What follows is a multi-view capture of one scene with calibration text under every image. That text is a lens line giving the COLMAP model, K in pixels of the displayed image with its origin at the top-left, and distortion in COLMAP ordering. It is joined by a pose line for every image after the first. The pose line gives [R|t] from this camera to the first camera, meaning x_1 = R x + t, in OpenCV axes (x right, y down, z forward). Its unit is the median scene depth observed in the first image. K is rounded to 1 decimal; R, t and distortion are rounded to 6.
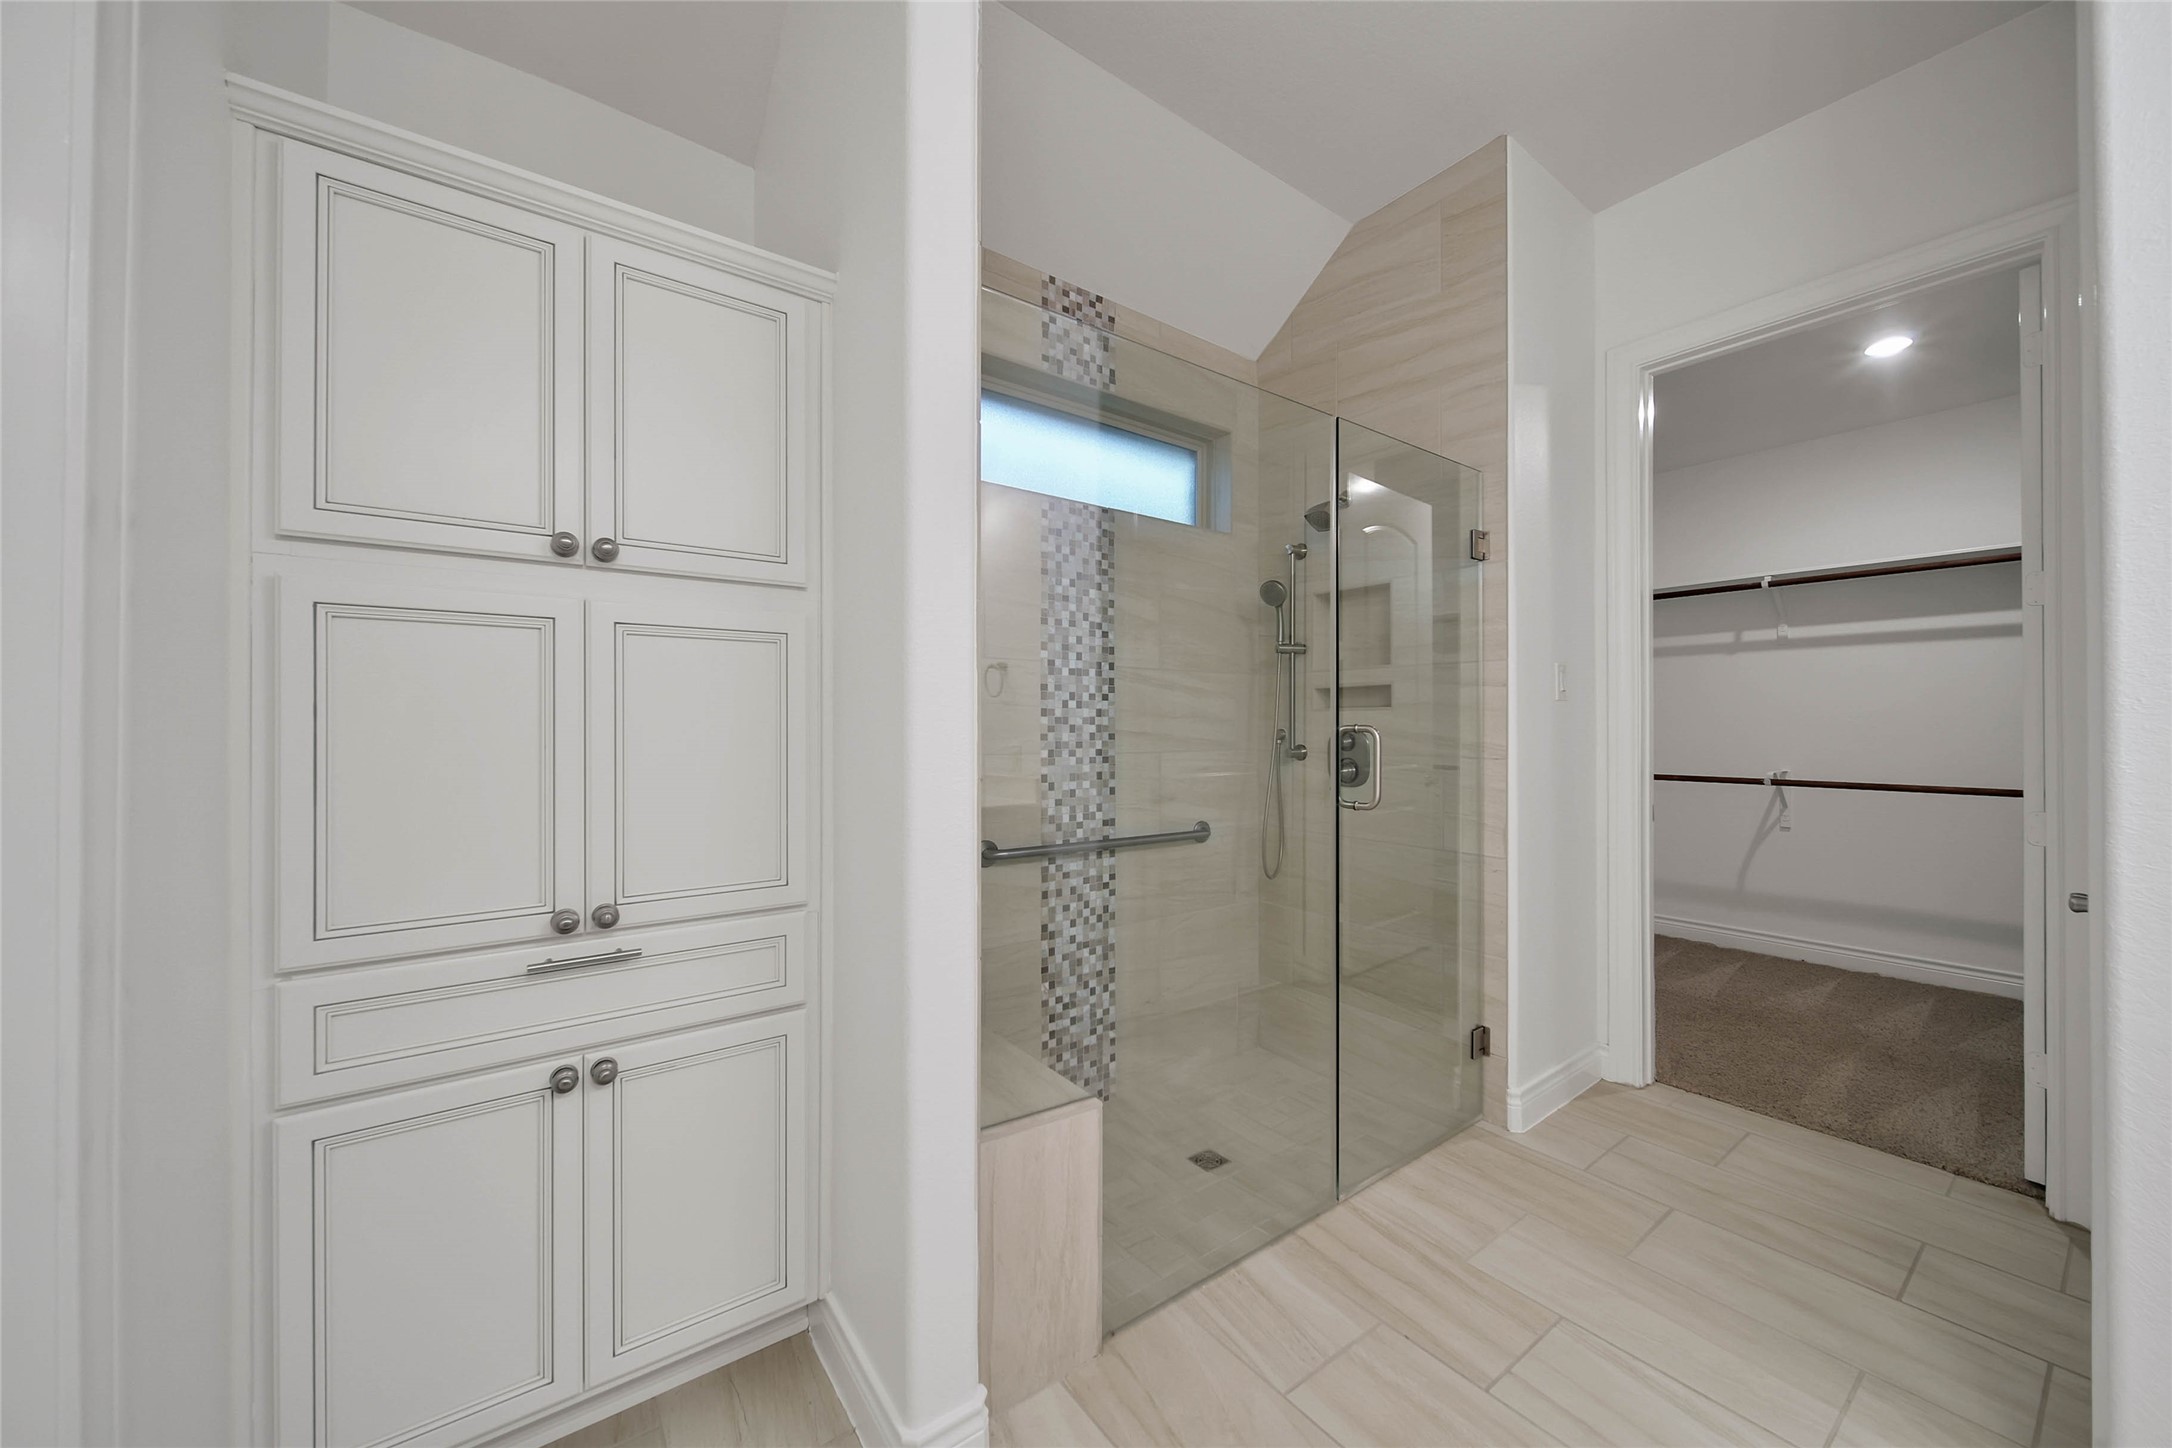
lens RADIAL K [[807.1, 0, 1144.9], [0, 807.1, 719.9], [0, 0, 1]] dist [0.000706, -0.000014]
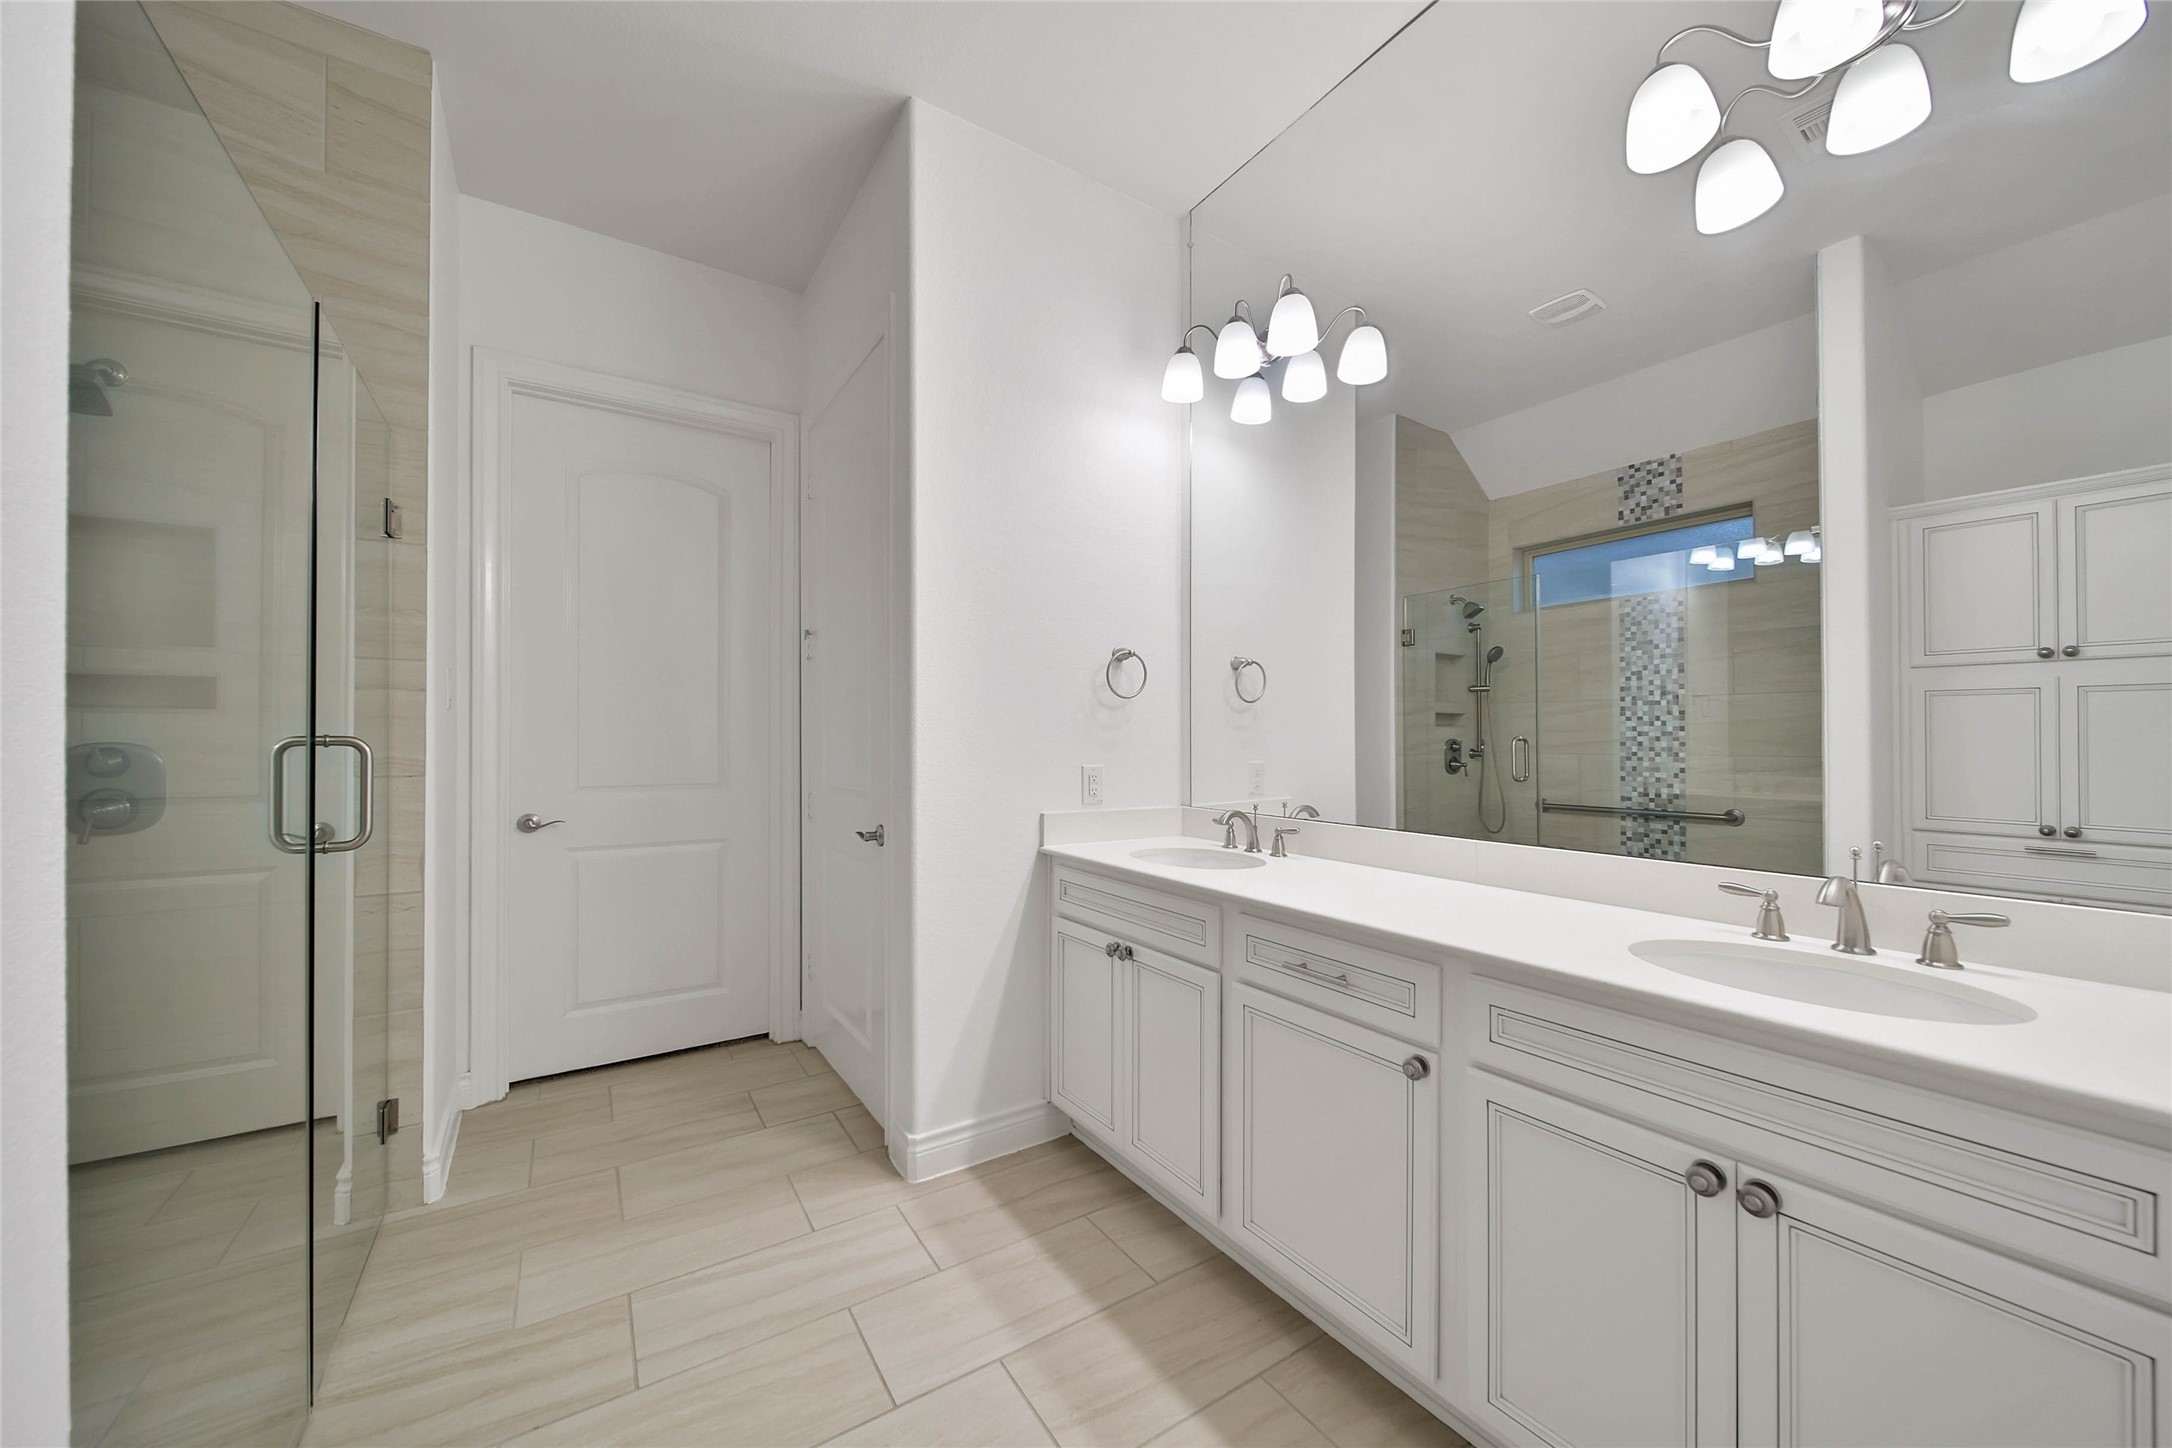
lens RADIAL K [[792.9, 0, 1076.8], [0, 792.9, 732.9], [0, 0, 1]] dist [-0.000818, -0.000259]
pose [[0.090932, 0.003209, 0.995852, -0.366399], [-0.003225, 0.999991, -0.002928, 0.003278], [-0.995852, -0.002945, 0.090941, 0.251557]]
